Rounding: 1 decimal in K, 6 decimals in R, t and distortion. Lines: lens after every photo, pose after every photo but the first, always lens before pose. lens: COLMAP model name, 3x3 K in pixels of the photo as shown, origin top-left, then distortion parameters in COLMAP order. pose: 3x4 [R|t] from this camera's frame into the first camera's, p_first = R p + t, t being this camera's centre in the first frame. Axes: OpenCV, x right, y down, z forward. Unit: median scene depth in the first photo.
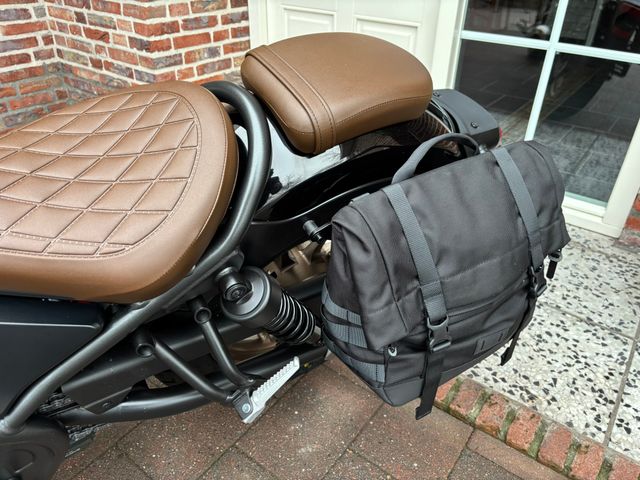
lens RADIAL K [[489.3, 0, 323.1], [0, 489.3, 238.0], [0, 0, 1]] dist [0.041700, -0.064888]
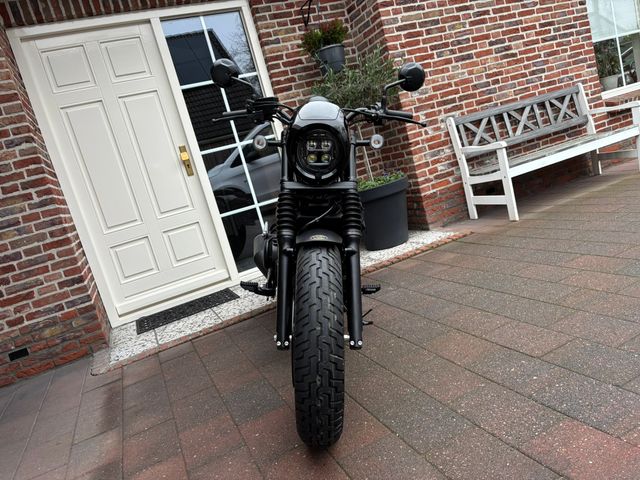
lens RADIAL K [[488.2, 0, 331.8], [0, 488.2, 241.3], [0, 0, 1]] dist [0.003043, -0.005944]
pose [[0.462479, -0.295039, 0.836101, -1.142780], [0.680679, 0.722422, -0.121585, 0.236153], [-0.568145, 0.625347, 0.534932, -0.332719]]
